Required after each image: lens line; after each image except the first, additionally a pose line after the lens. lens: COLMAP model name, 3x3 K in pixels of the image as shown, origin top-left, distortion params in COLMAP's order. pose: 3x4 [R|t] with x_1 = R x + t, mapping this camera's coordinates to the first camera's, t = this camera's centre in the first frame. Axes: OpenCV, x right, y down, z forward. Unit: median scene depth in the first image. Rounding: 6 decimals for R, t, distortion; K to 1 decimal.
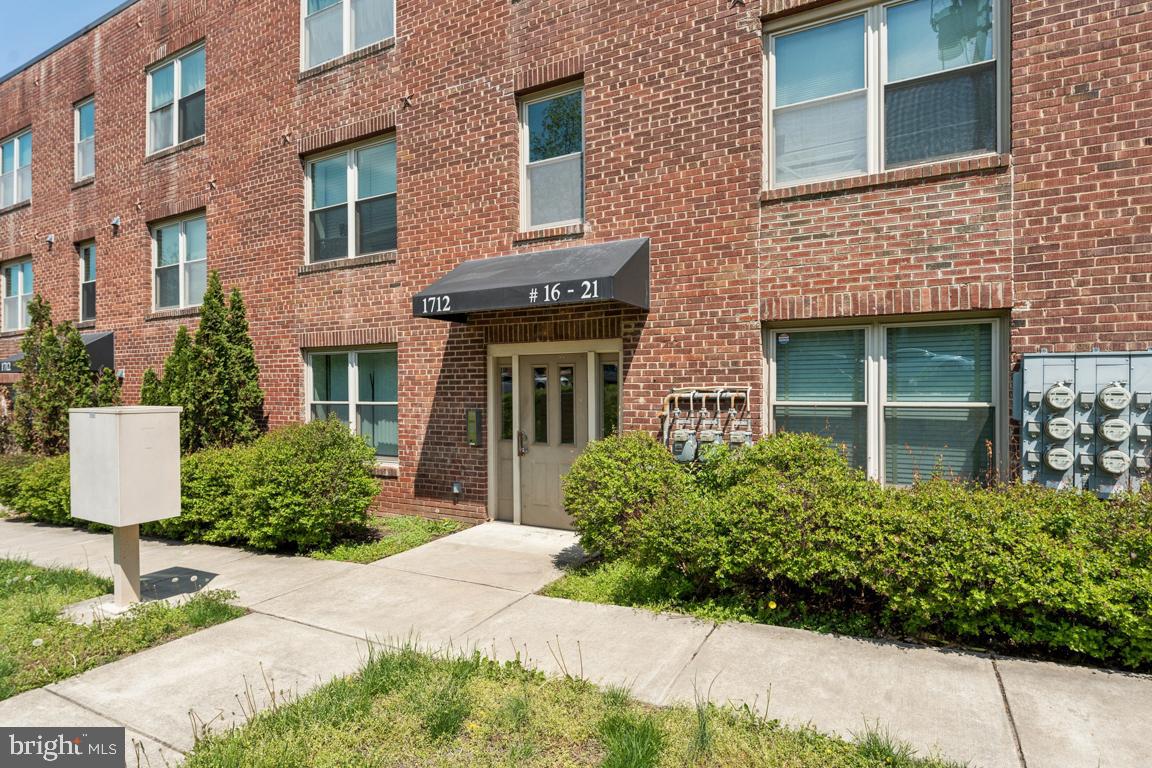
lens RADIAL K [[609.9, 0, 576.0], [0, 609.9, 384.0], [0, 0, 1]] dist [-0.001182, -0.001058]
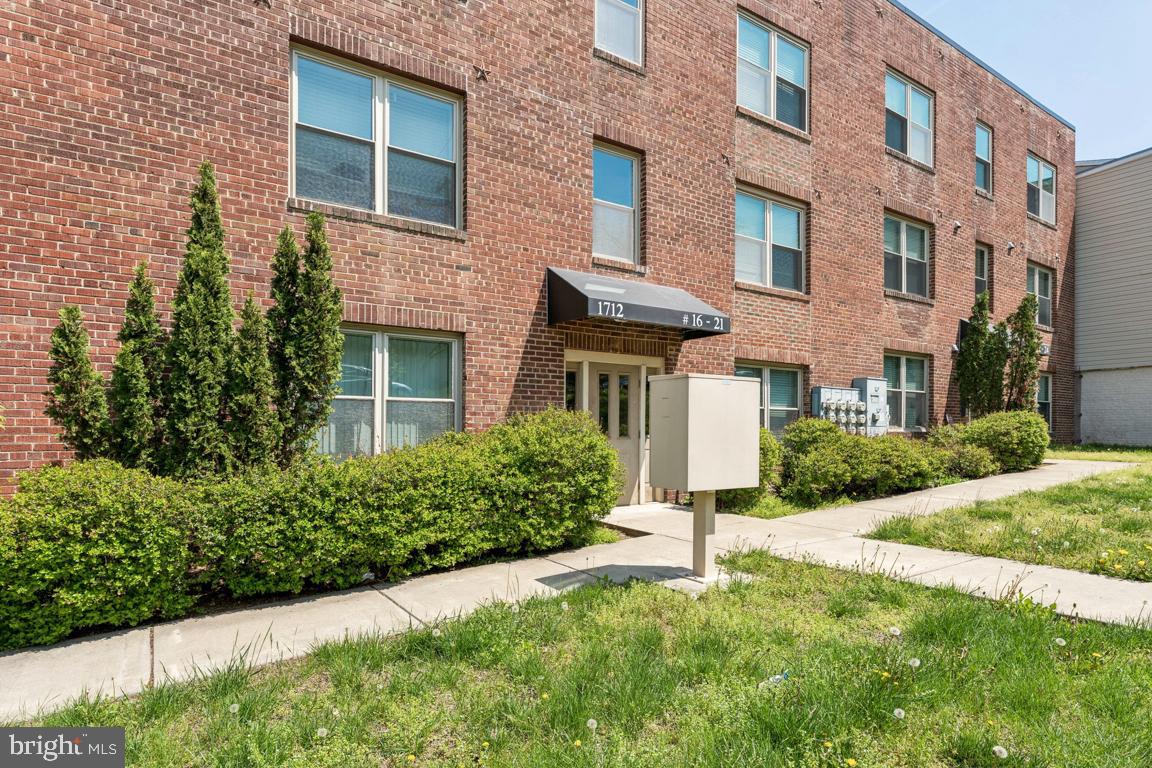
lens RADIAL K [[625.7, 0, 571.3], [0, 625.7, 429.3], [0, 0, 1]] dist [-0.000558, -0.000498]
pose [[0.461352, 0.008344, 0.887178, -1.282689], [-0.009667, 0.999944, -0.004378, 0.095692], [-0.887165, -0.006556, 0.461407, 0.533826]]
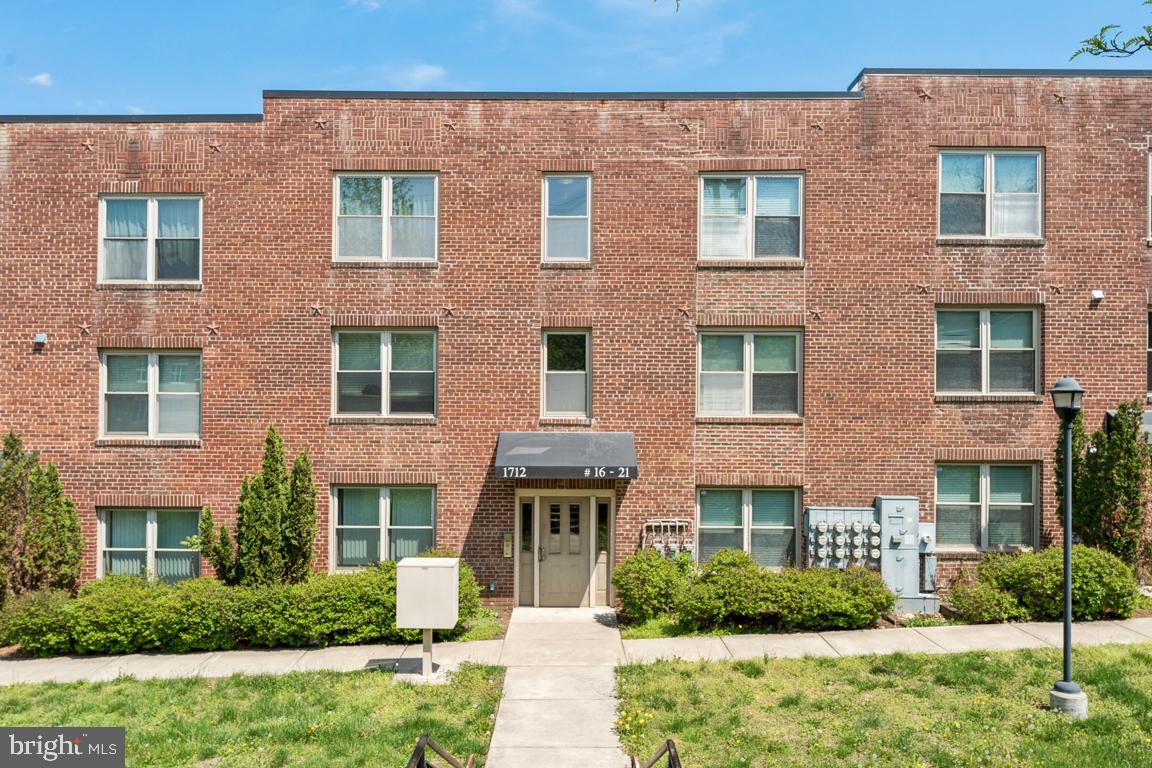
lens RADIAL K [[781.0, 0, 572.8], [0, 781.0, 395.7], [0, 0, 1]] dist [-0.000045, -0.001193]
pose [[0.877899, 0.021147, 0.478379, -1.072602], [-0.014029, 0.999731, -0.018448, -0.294168], [-0.478641, 0.009485, 0.877960, -0.855391]]
